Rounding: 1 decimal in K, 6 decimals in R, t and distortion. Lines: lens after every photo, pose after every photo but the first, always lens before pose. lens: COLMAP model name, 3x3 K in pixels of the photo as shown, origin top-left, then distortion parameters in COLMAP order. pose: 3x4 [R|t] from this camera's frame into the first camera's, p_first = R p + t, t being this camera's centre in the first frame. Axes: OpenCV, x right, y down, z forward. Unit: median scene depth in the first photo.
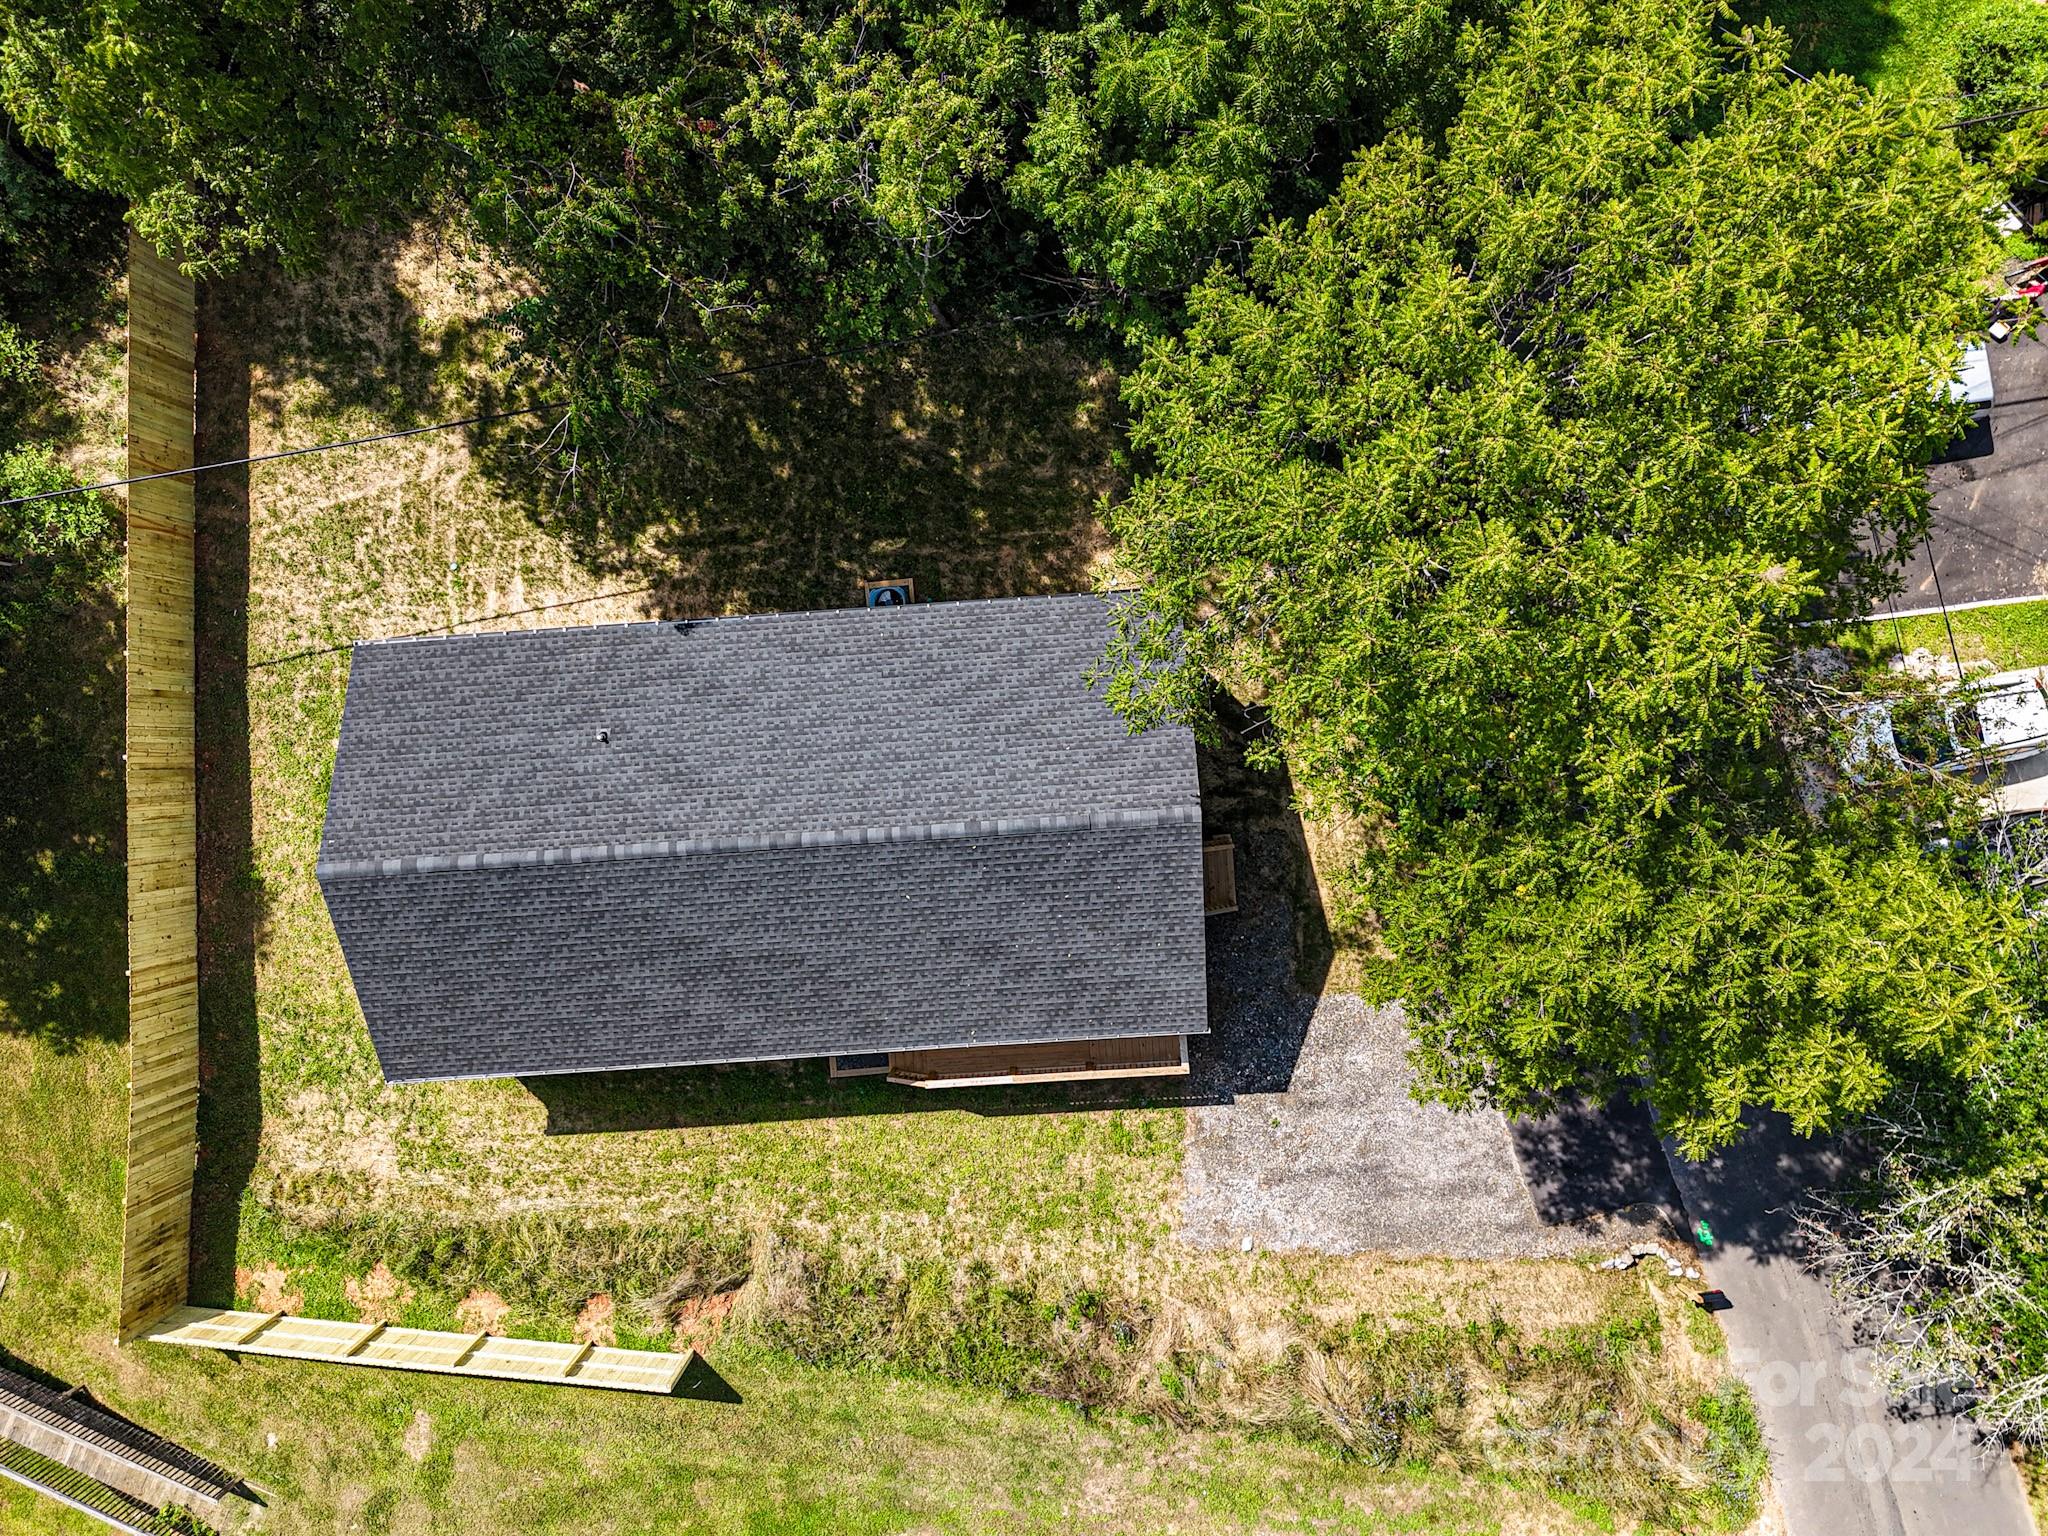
lens RADIAL K [[1507.0, 0, 1021.0], [0, 1507.0, 765.8], [0, 0, 1]] dist [0.072910, -0.067395]
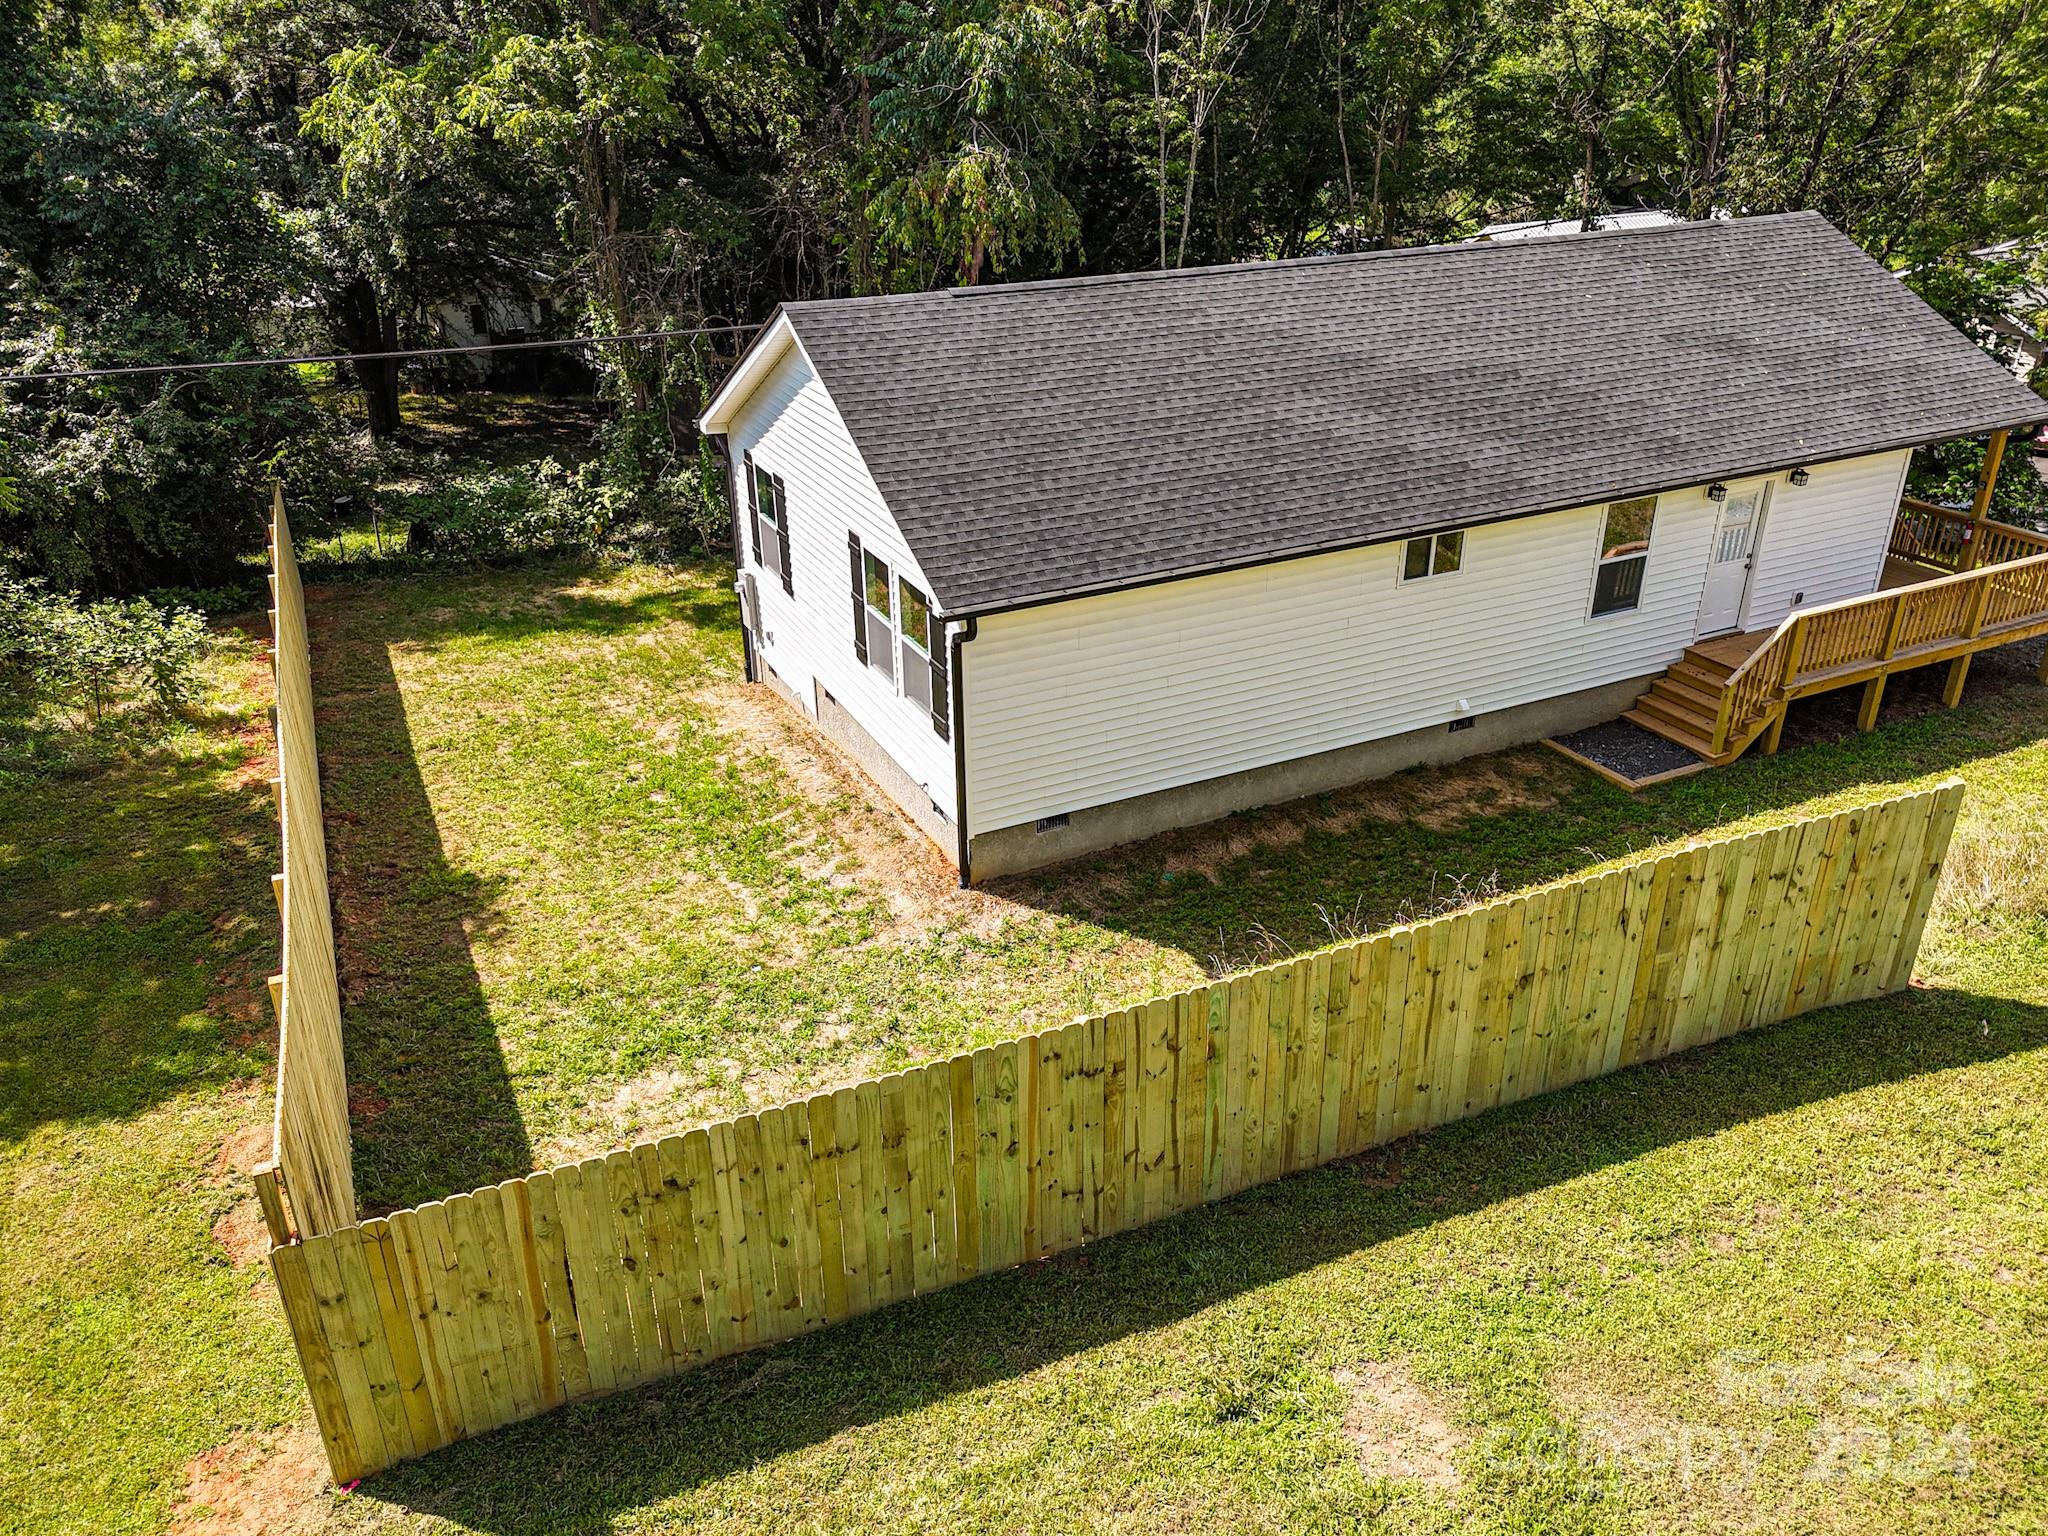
lens RADIAL K [[1485.1, 0, 1021.2], [0, 1485.1, 764.4], [0, 0, 1]] dist [0.146202, -0.246469]
pose [[0.926755, -0.139995, 0.348606, -0.495617], [0.375184, 0.391884, -0.840038, 0.553611], [-0.019012, 0.909301, 0.415705, 0.750268]]
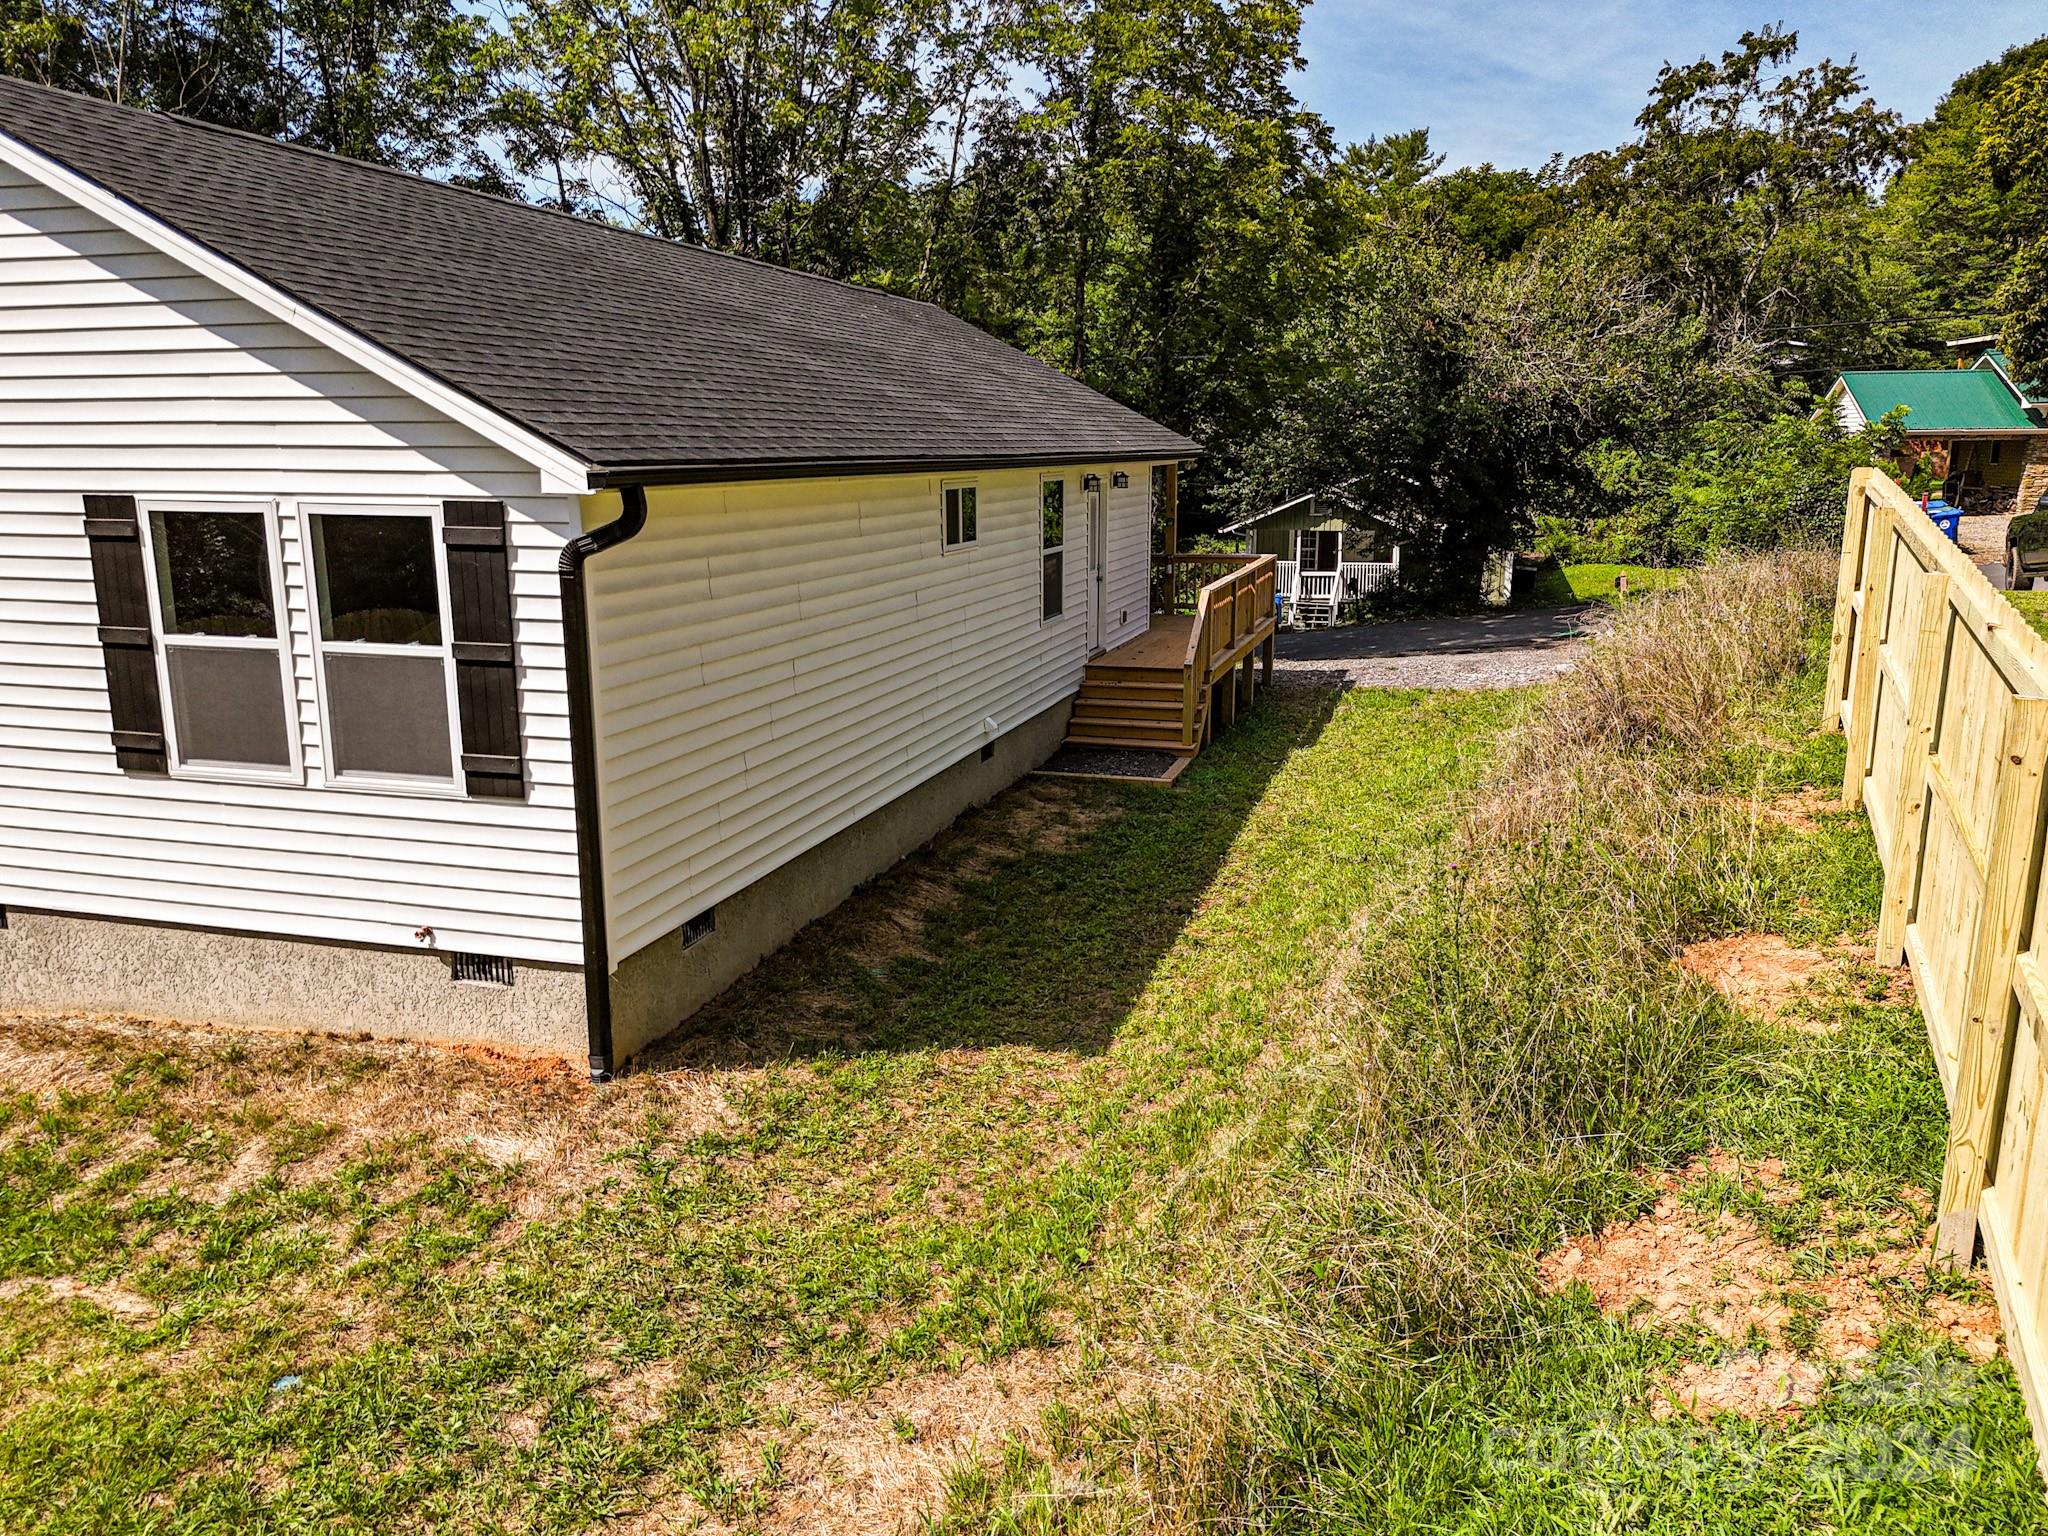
lens RADIAL K [[1507.0, 0, 1021.0], [0, 1507.0, 765.8], [0, 0, 1]] dist [0.072910, -0.067395]
pose [[0.360901, -0.161851, 0.918452, -0.546310], [0.932604, 0.062975, -0.355364, 0.316383], [-0.000324, 0.984804, 0.173671, 0.887507]]
